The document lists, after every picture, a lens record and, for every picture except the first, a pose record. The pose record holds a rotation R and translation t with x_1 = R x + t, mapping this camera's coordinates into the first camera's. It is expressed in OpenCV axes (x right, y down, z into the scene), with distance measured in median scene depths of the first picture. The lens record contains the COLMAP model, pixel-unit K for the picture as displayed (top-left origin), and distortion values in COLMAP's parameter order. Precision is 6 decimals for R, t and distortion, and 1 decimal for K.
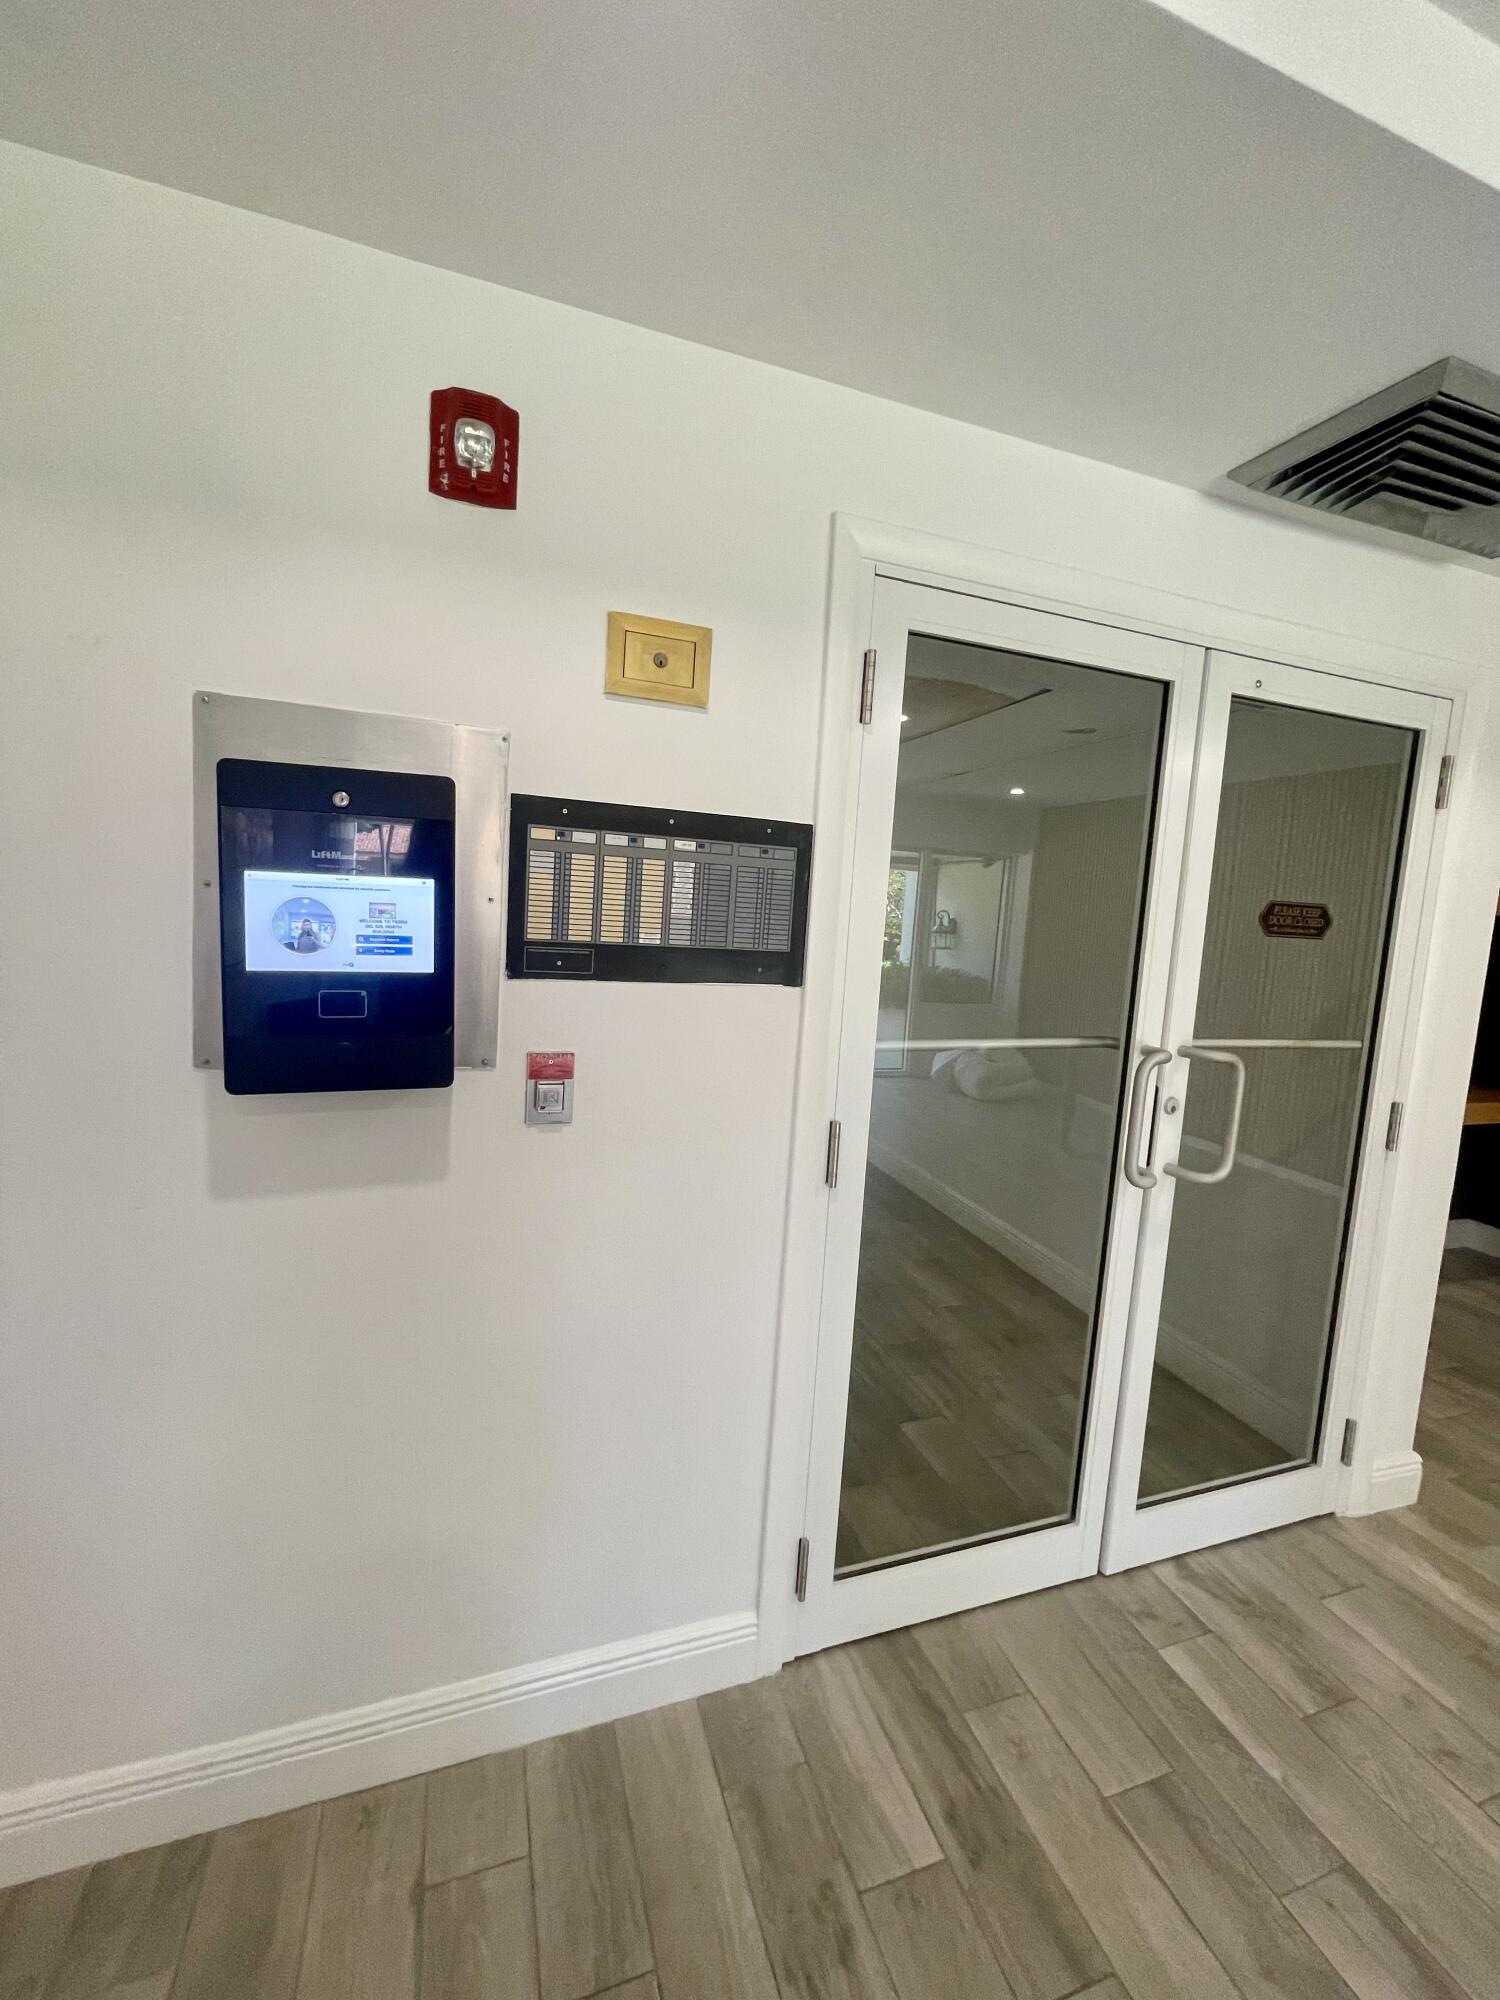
lens RADIAL K [[805.7, 0, 747.4], [0, 805.7, 989.7], [0, 0, 1]] dist [-0.012398, 0.000829]
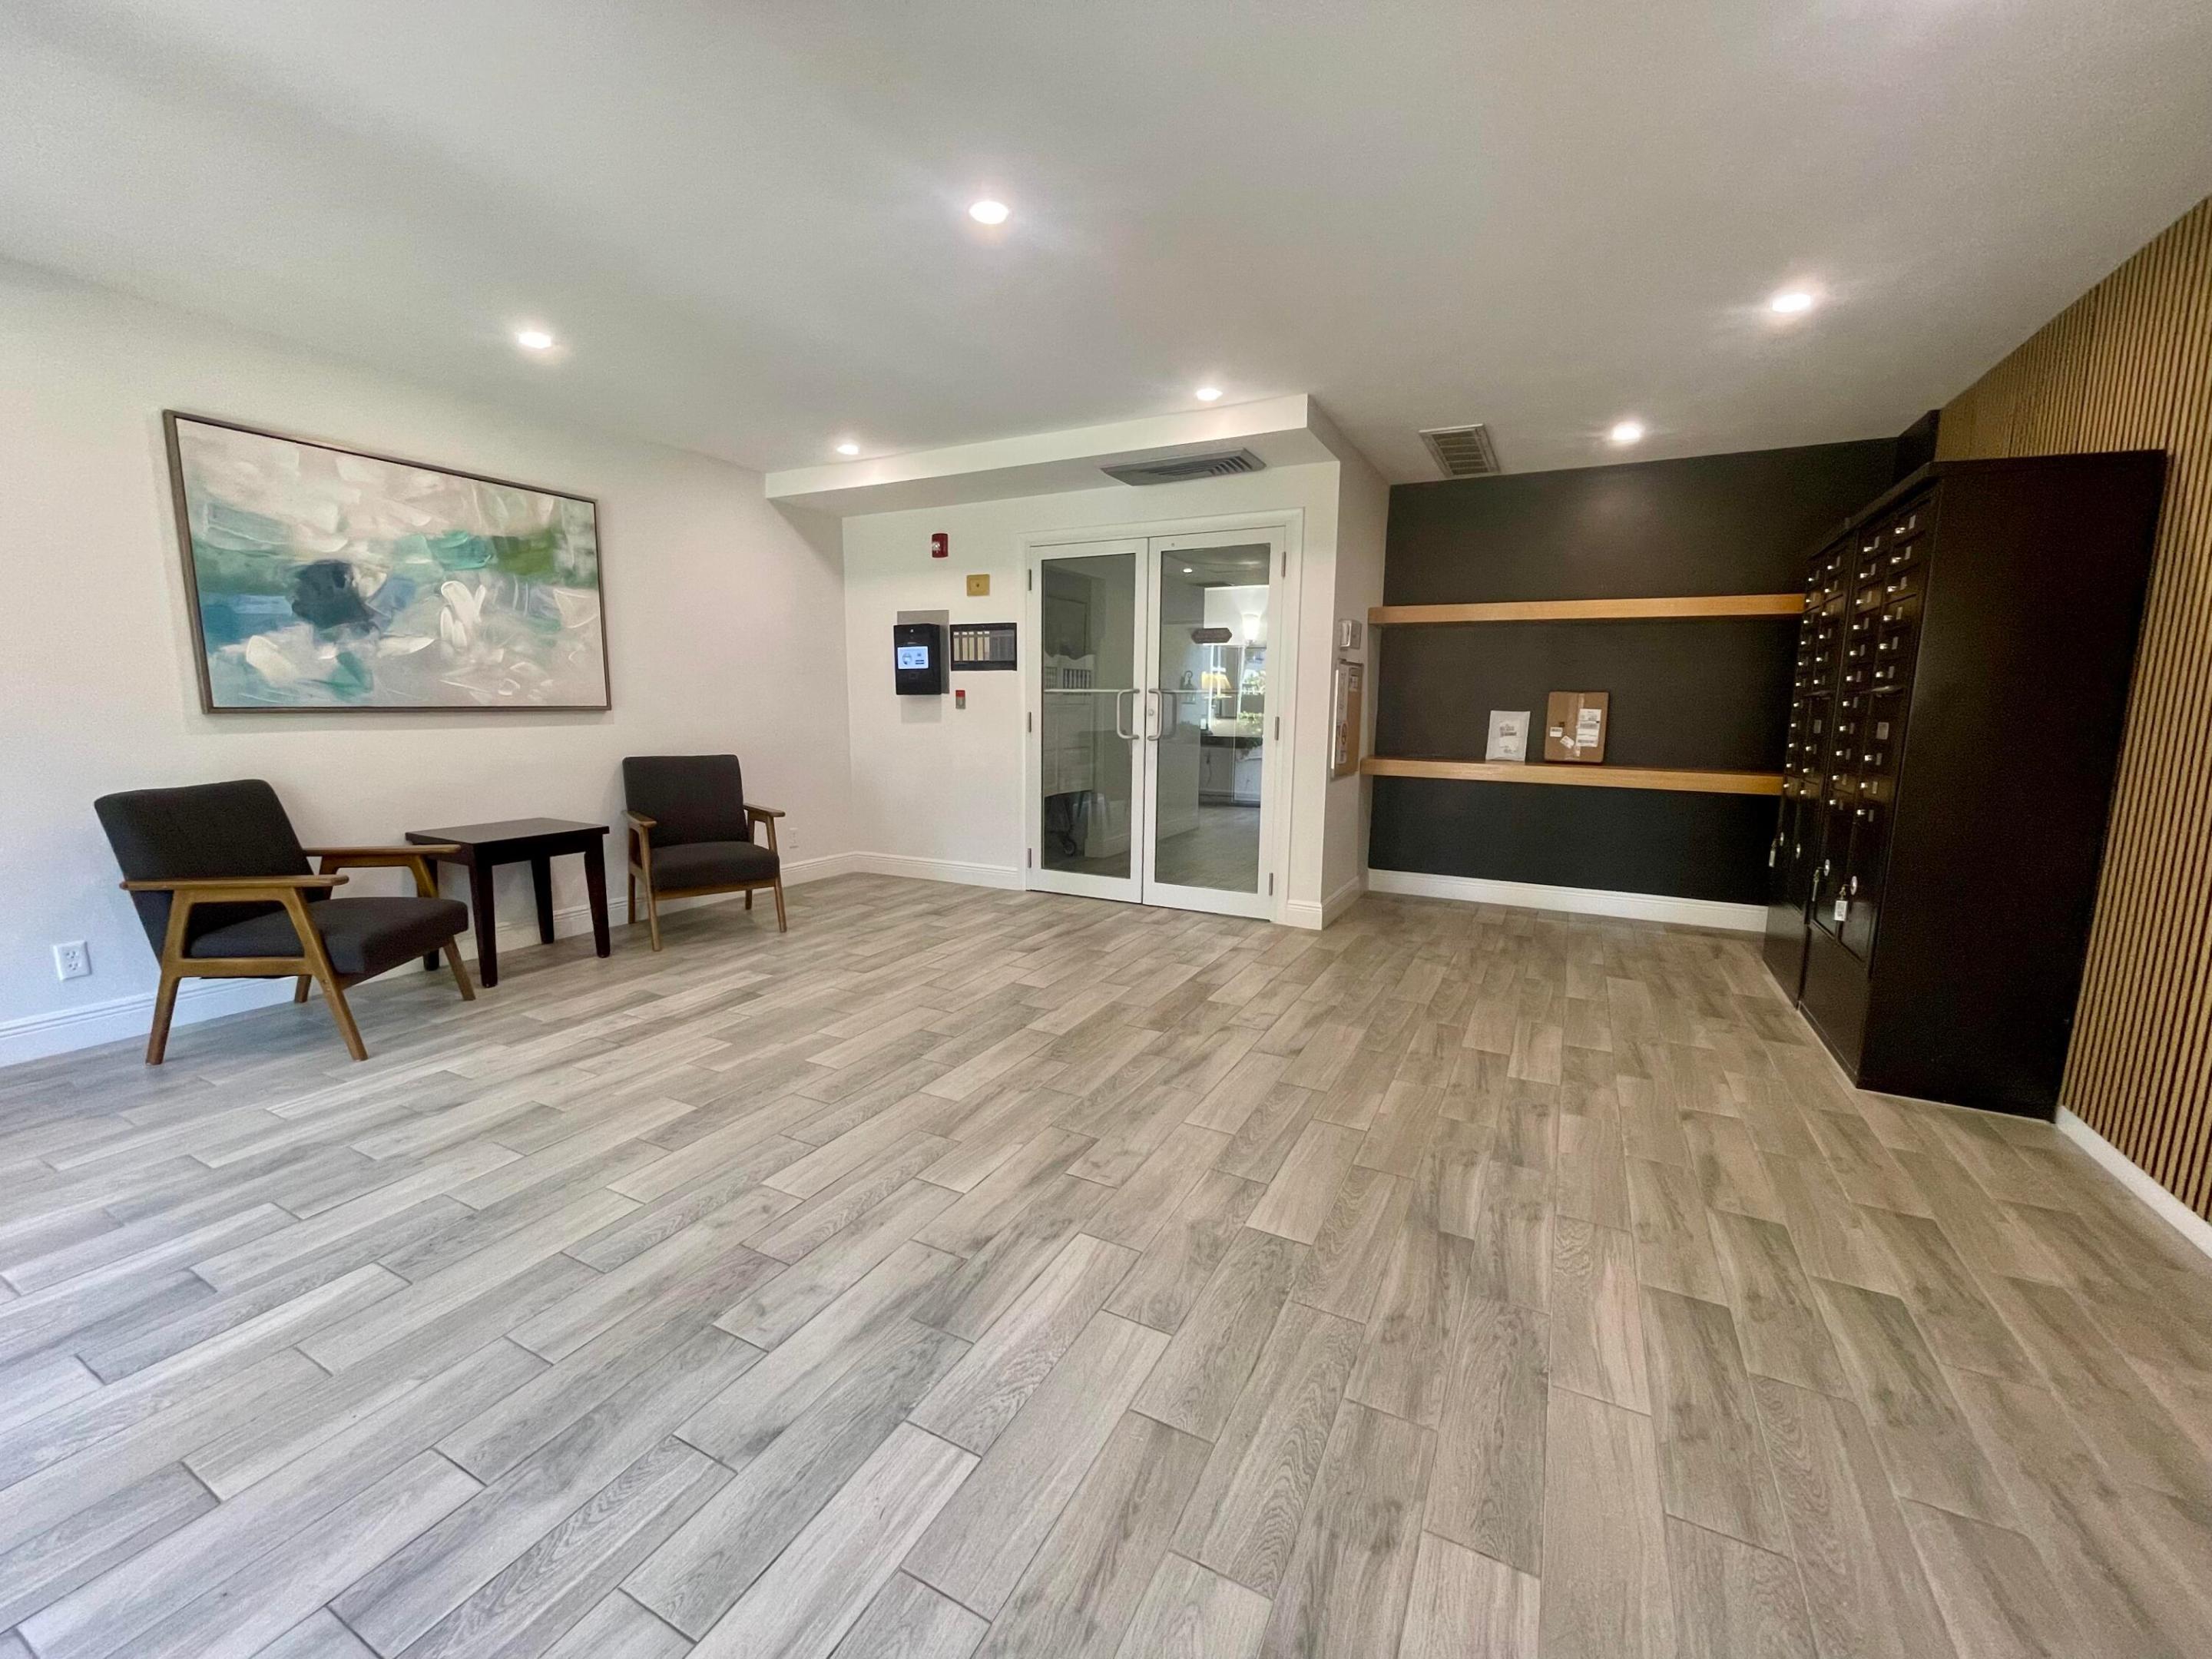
lens RADIAL K [[891.1, 0, 1103.0], [0, 891.1, 834.3], [0, 0, 1]] dist [-0.012398, 0.000829]
pose [[0.698645, 0.054472, -0.713391, 3.275262], [-0.044704, 0.998473, 0.032460, 0.592119], [0.714070, 0.009214, 0.700014, -1.483195]]
